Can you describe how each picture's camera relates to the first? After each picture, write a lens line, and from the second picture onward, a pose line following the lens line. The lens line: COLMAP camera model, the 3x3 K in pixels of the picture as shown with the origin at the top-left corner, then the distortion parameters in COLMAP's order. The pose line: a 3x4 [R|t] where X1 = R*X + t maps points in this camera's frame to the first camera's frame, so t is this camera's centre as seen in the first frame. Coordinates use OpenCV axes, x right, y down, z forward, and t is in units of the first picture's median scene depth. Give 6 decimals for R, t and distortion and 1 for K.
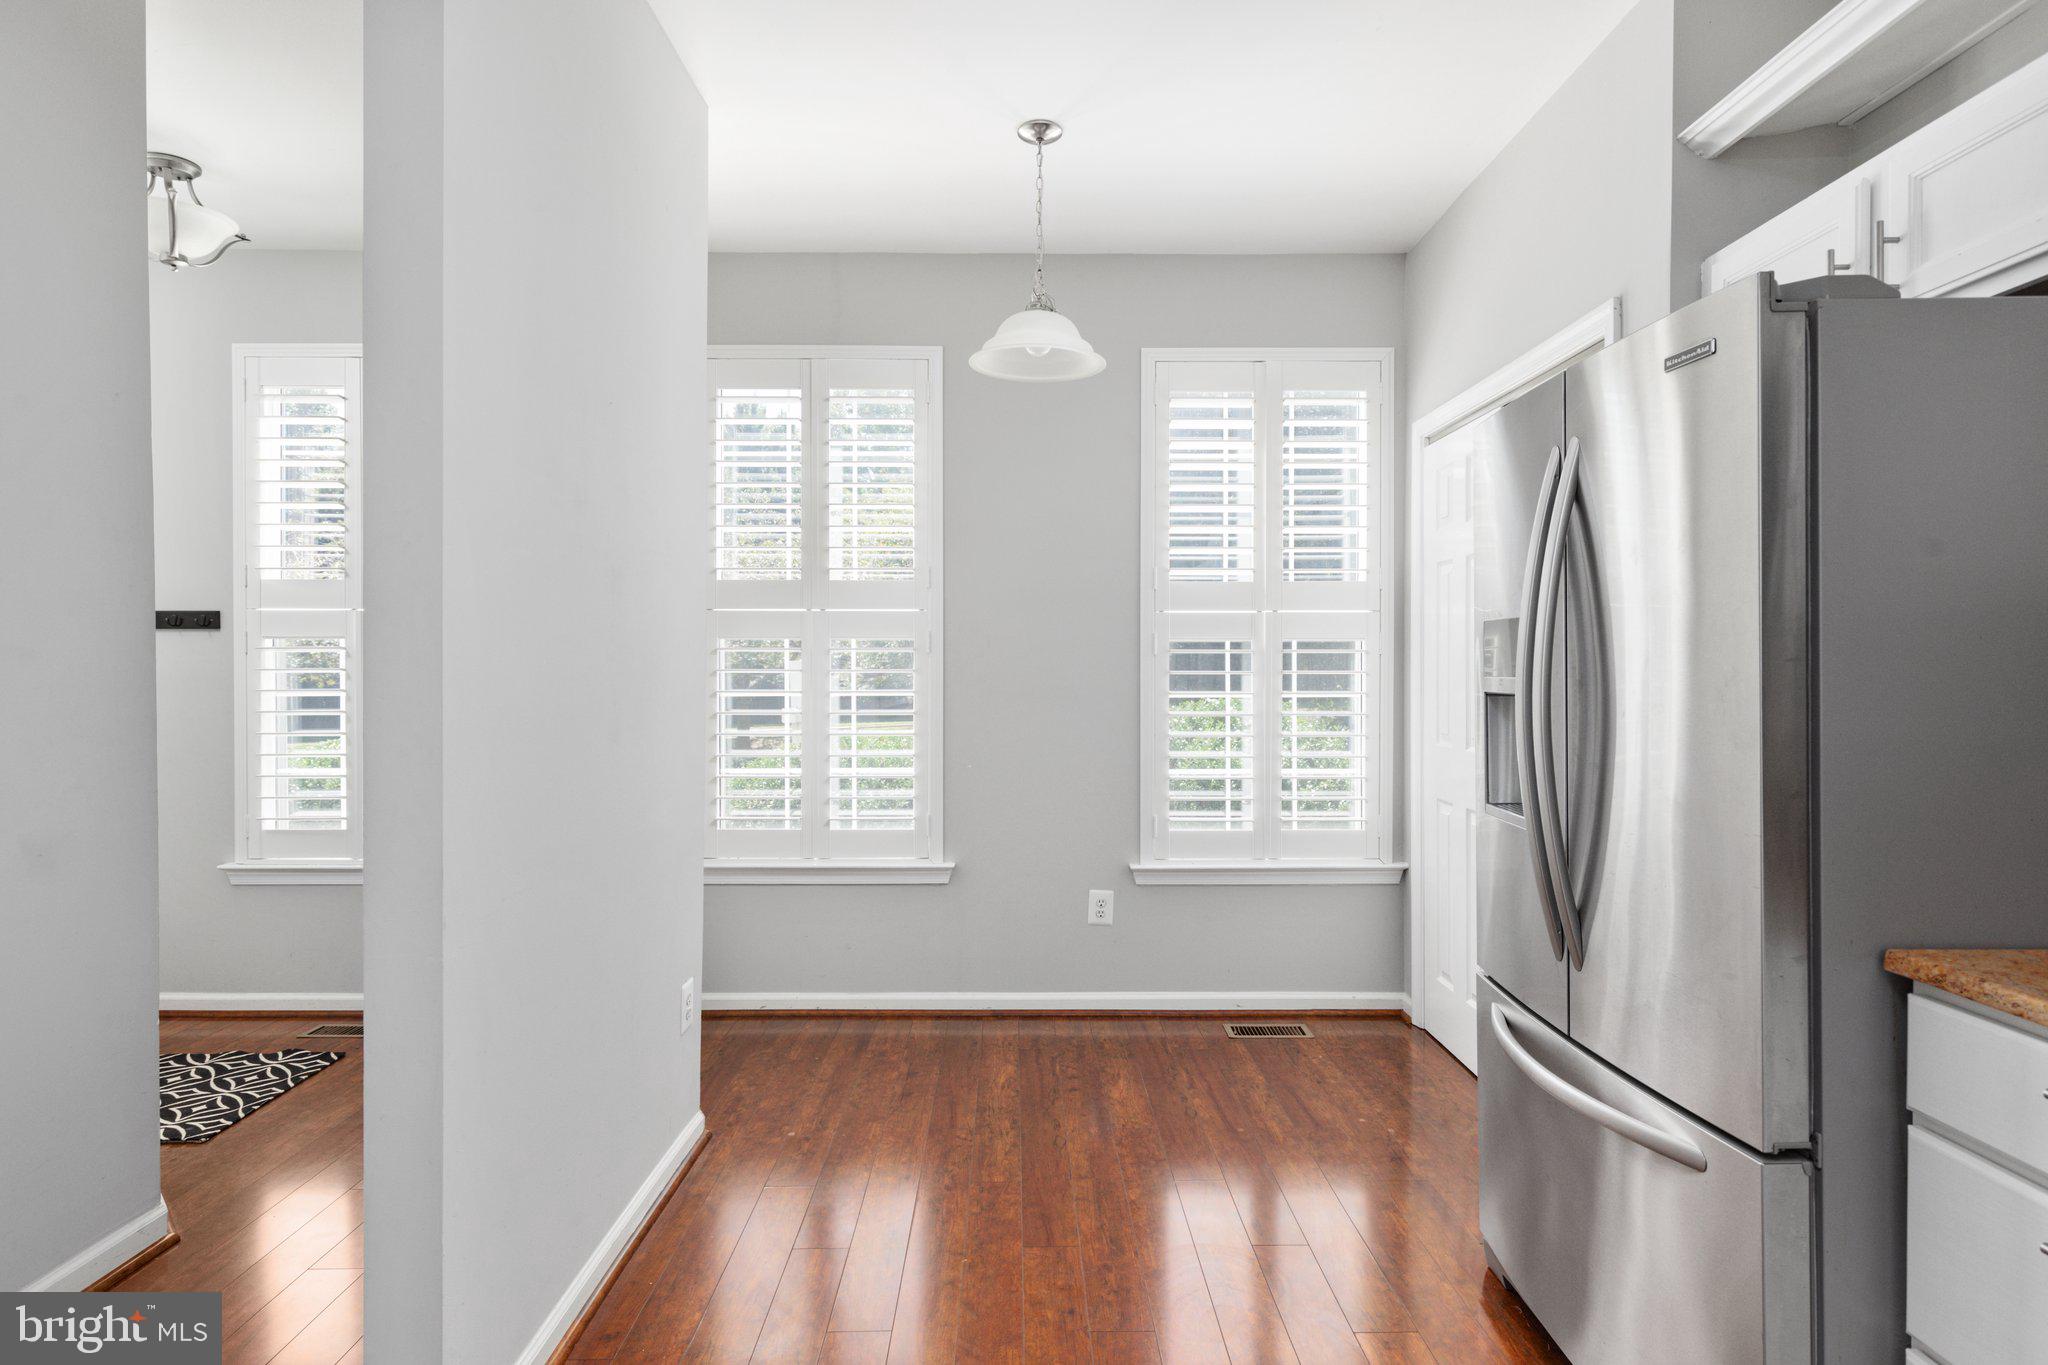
lens RADIAL K [[1088.0, 0, 1038.0], [0, 1088.0, 685.2], [0, 0, 1]] dist [-0.000515, -0.003781]
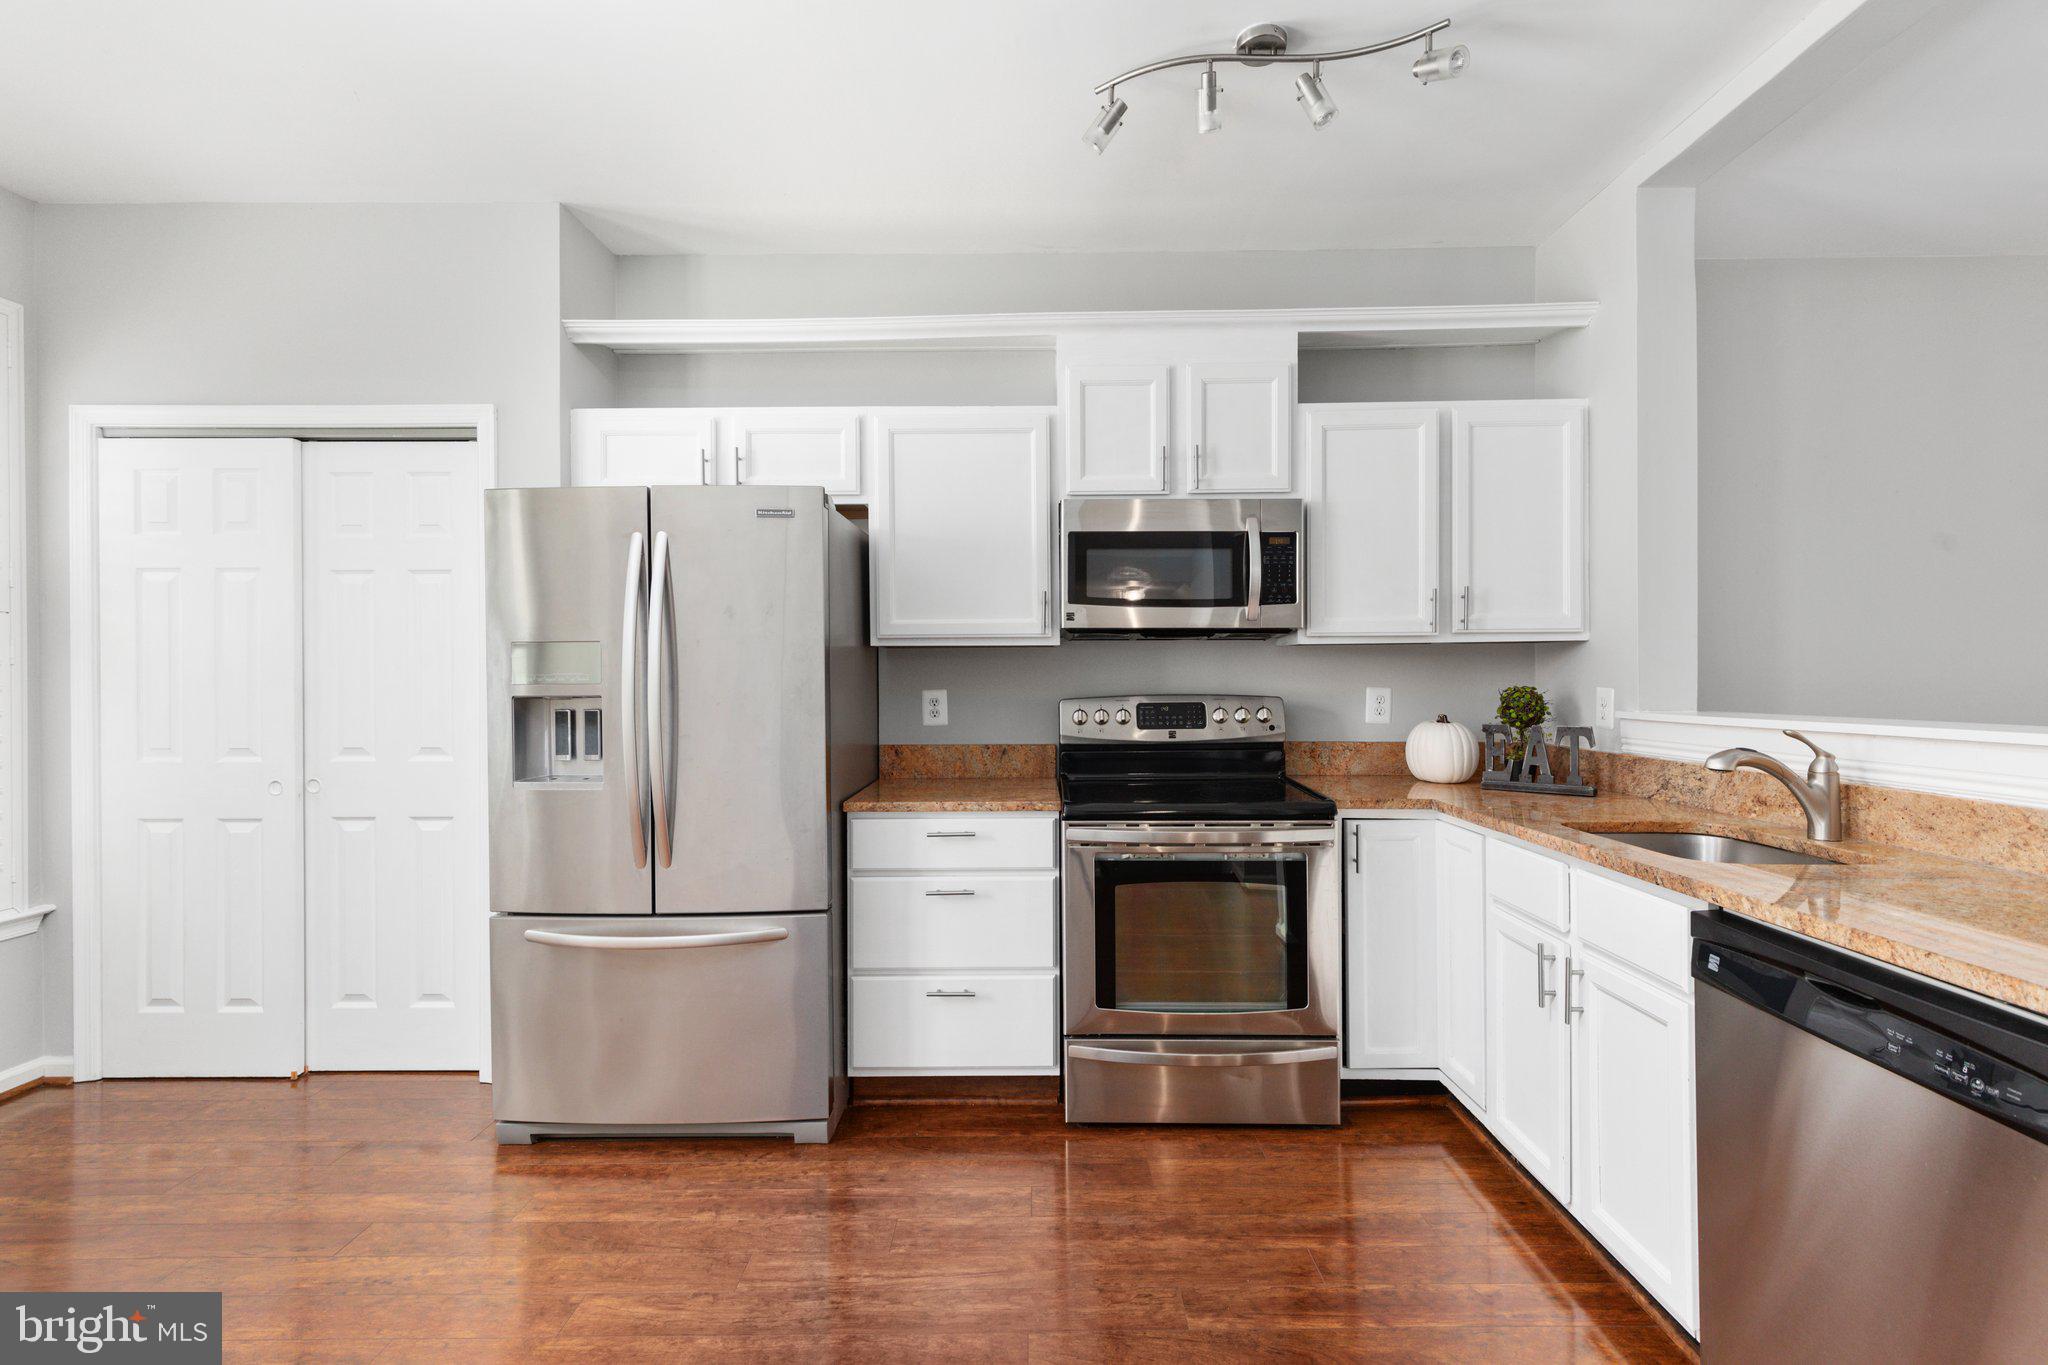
lens RADIAL K [[926.9, 0, 1012.7], [0, 926.9, 672.8], [0, 0, 1]] dist [0.013854, -0.001686]
pose [[0.021602, 0.005386, 0.999752, -0.401889], [0.019565, 0.999792, -0.005809, -0.001323], [-0.999575, 0.019685, 0.021492, 0.217151]]
